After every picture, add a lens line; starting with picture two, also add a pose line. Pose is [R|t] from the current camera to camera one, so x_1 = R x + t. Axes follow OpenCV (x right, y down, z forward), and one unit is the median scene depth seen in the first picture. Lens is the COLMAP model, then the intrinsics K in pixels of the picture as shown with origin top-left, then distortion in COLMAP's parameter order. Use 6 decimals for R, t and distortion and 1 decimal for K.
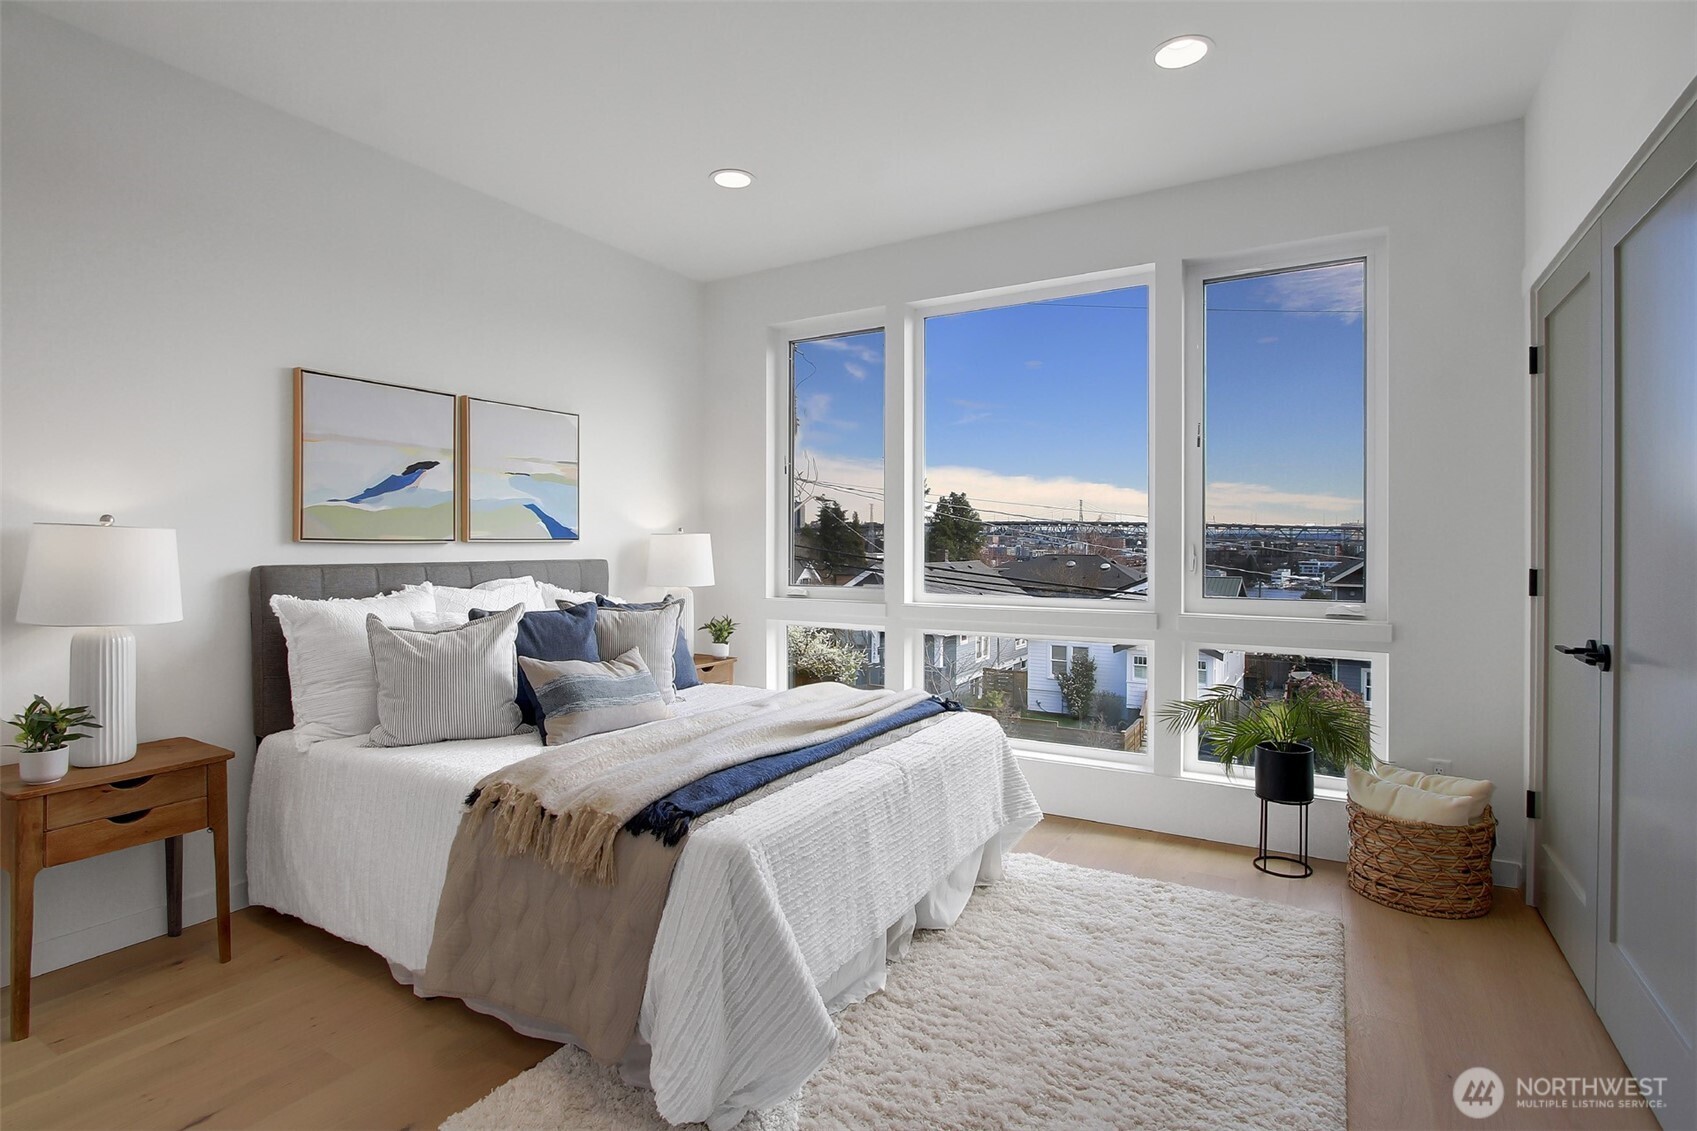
lens RADIAL K [[822.9, 0, 839.2], [0, 822.9, 560.5], [0, 0, 1]] dist [-0.017028, 0.000890]
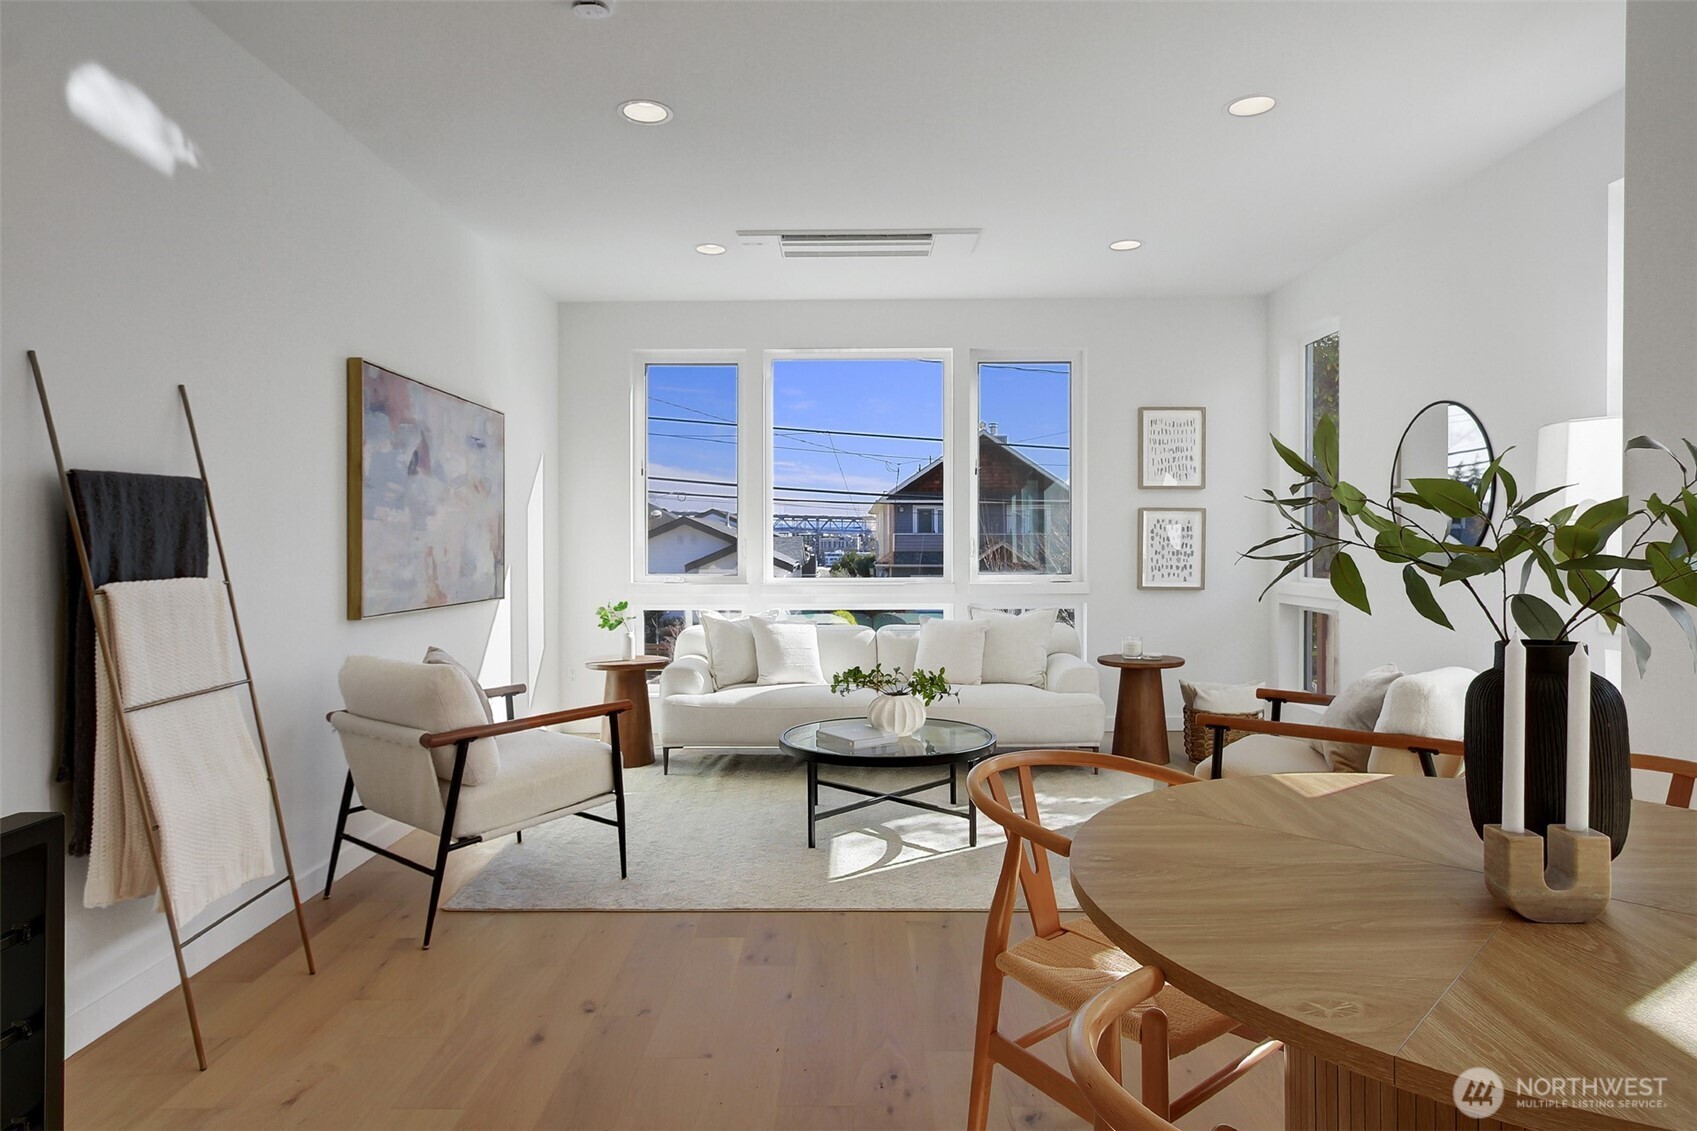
lens RADIAL K [[995.4, 0, 836.8], [0, 995.4, 554.9], [0, 0, 1]] dist [-0.023429, -0.000081]
pose [[0.867670, -0.012457, 0.496984, -0.748071], [0.013192, 0.999911, 0.002031, 0.003561], [-0.496965, 0.004794, 0.867757, -0.486682]]
